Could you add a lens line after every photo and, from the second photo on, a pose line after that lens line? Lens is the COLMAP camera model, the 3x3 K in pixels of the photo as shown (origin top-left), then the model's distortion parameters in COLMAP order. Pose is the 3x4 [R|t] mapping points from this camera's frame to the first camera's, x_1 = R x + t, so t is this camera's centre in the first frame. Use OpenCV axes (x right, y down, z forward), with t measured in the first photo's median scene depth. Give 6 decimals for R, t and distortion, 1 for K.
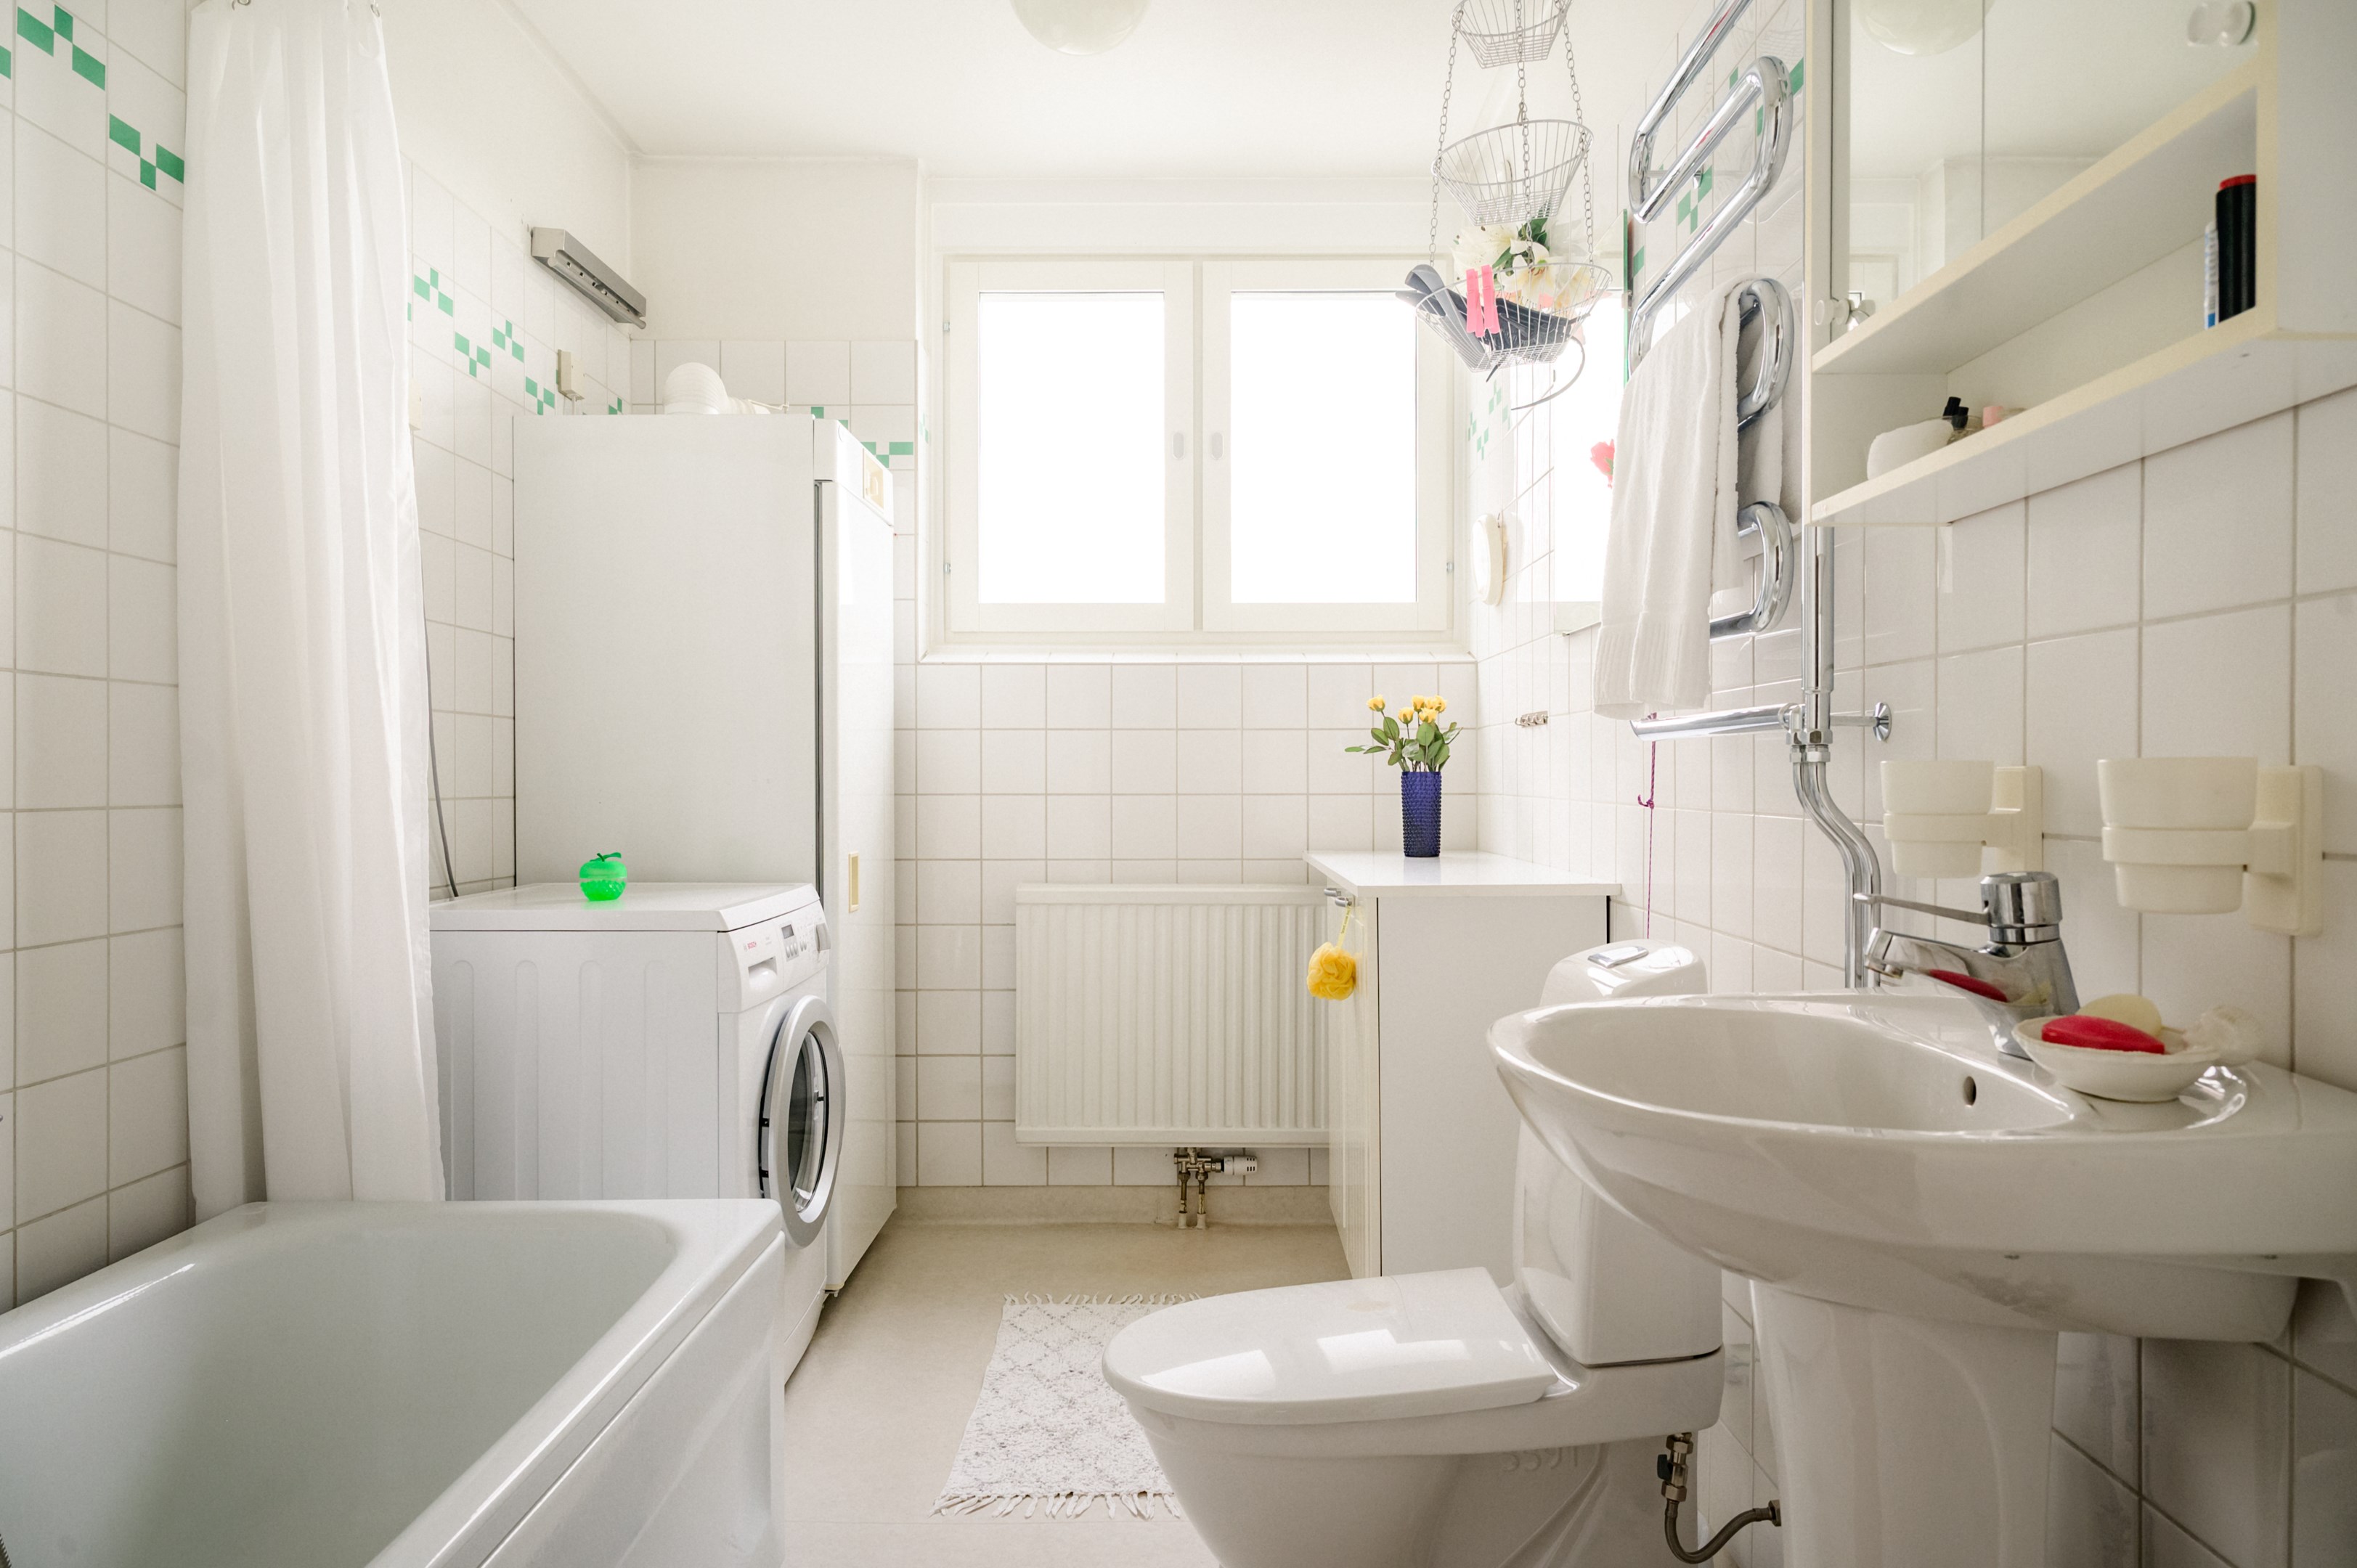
lens RADIAL K [[1540.5, 0, 1178.5], [0, 1540.5, 784.0], [0, 0, 1]] dist [-0.000277, 0.000505]
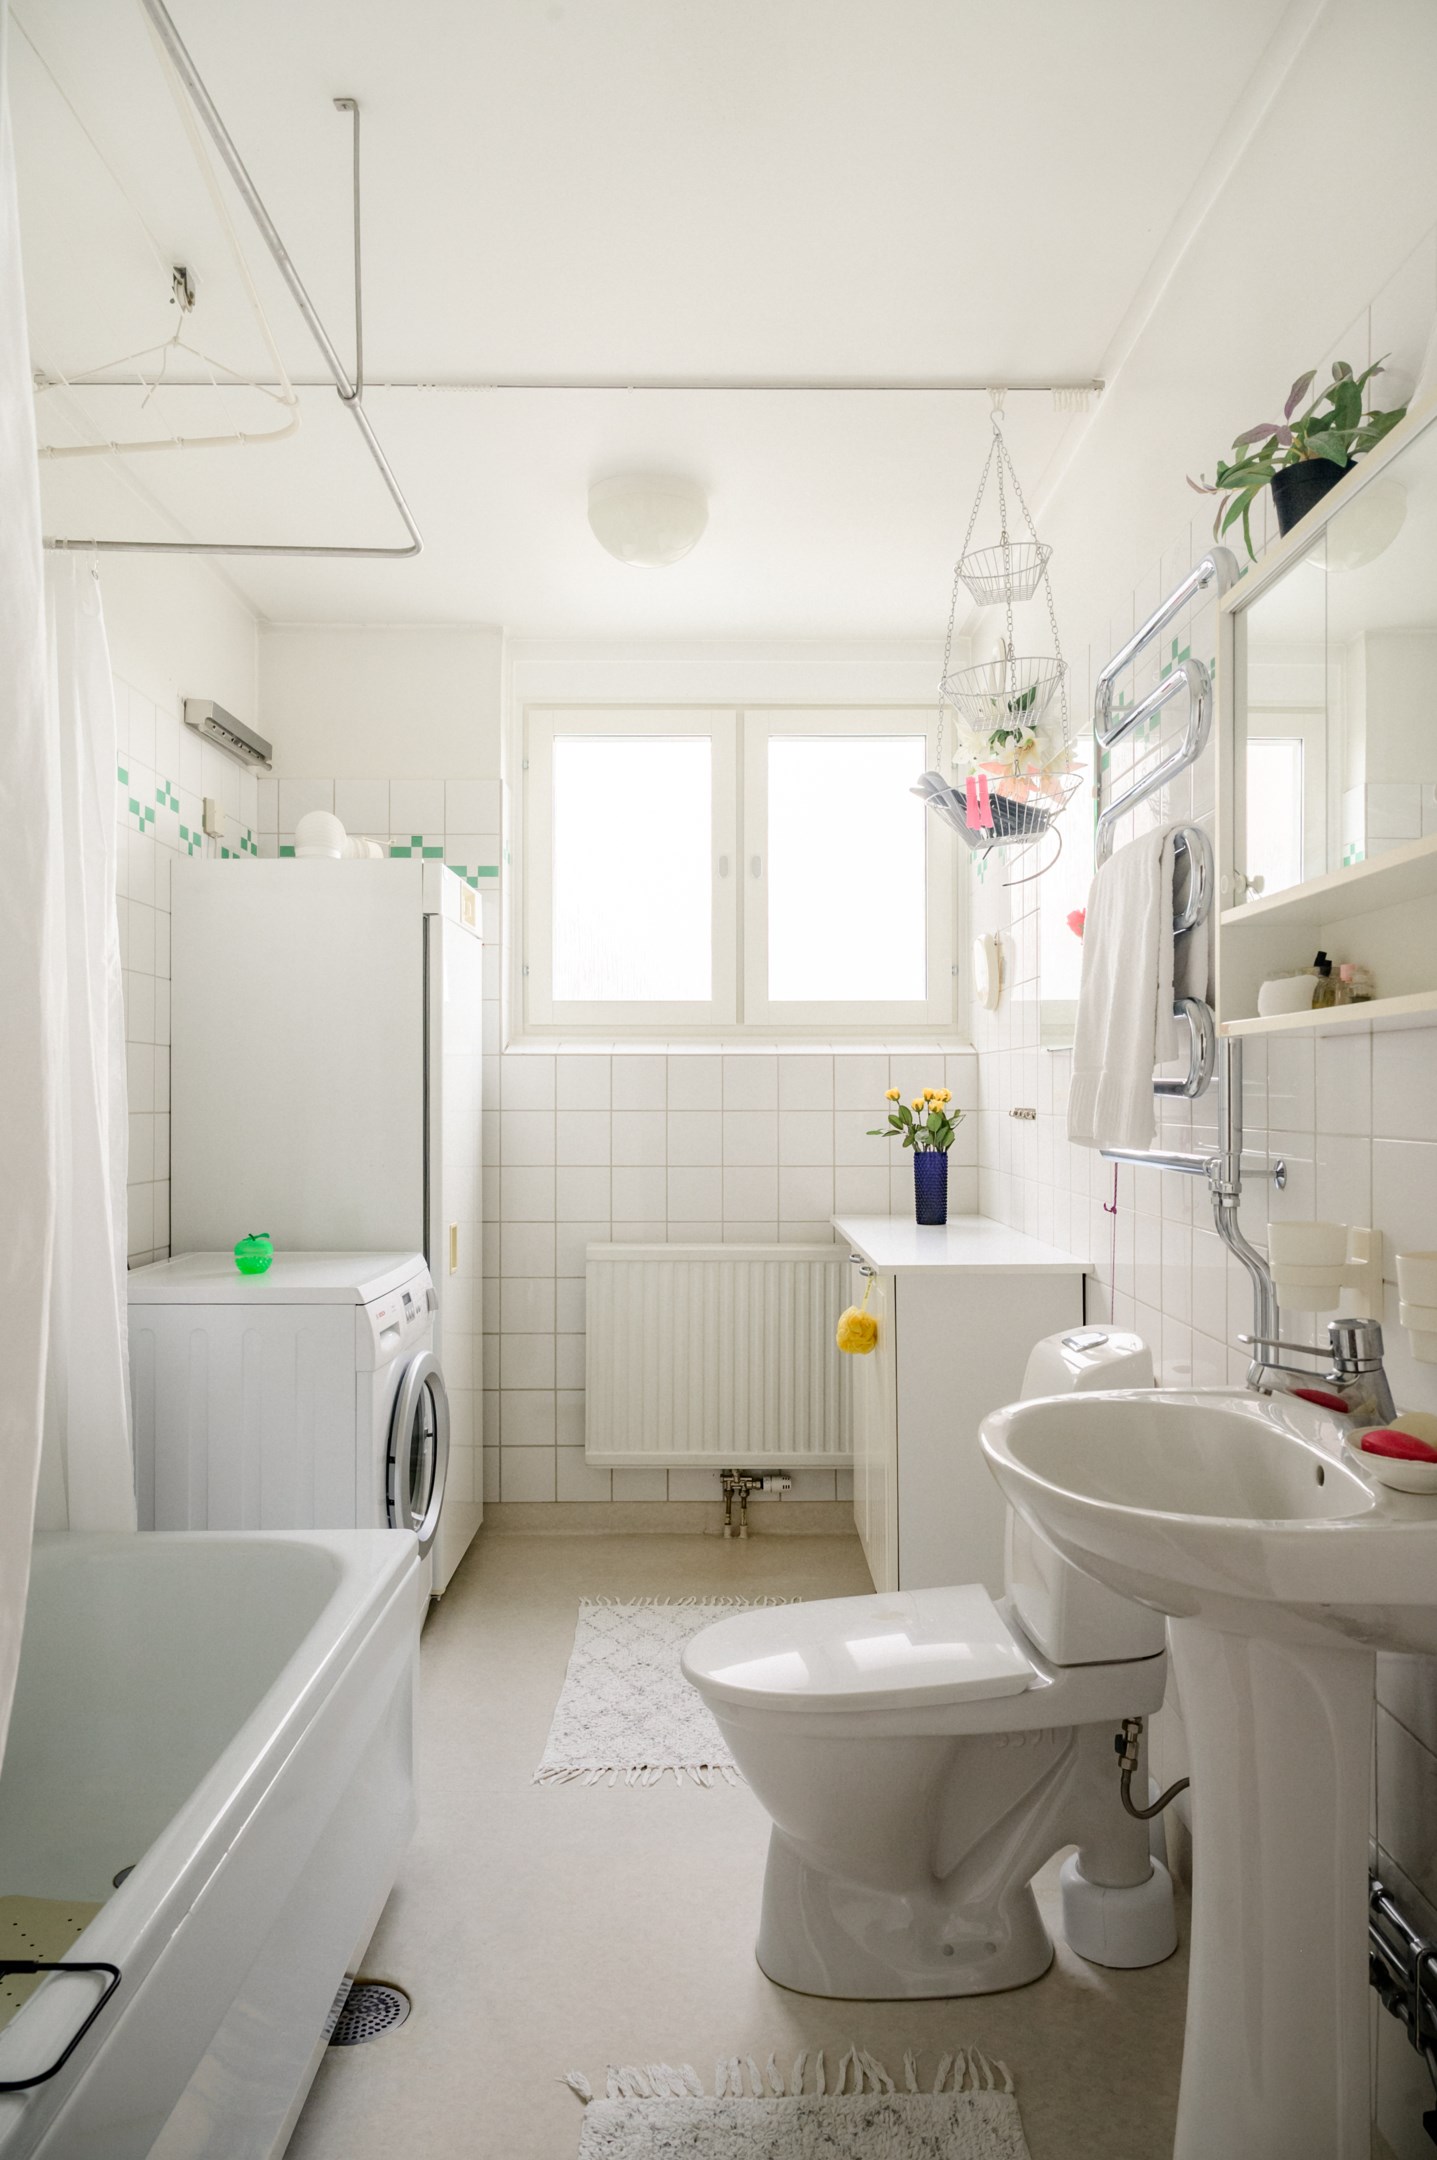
lens RADIAL K [[1430.8, 0, 718.5], [0, 1430.8, 1080.0], [0, 0, 1]] dist [-0.003245, -0.000128]
pose [[0.999958, 0.000535, 0.009199, -0.018478], [-0.000391, 0.999877, -0.015689, -0.053865], [-0.009206, 0.015685, 0.999835, -0.116353]]
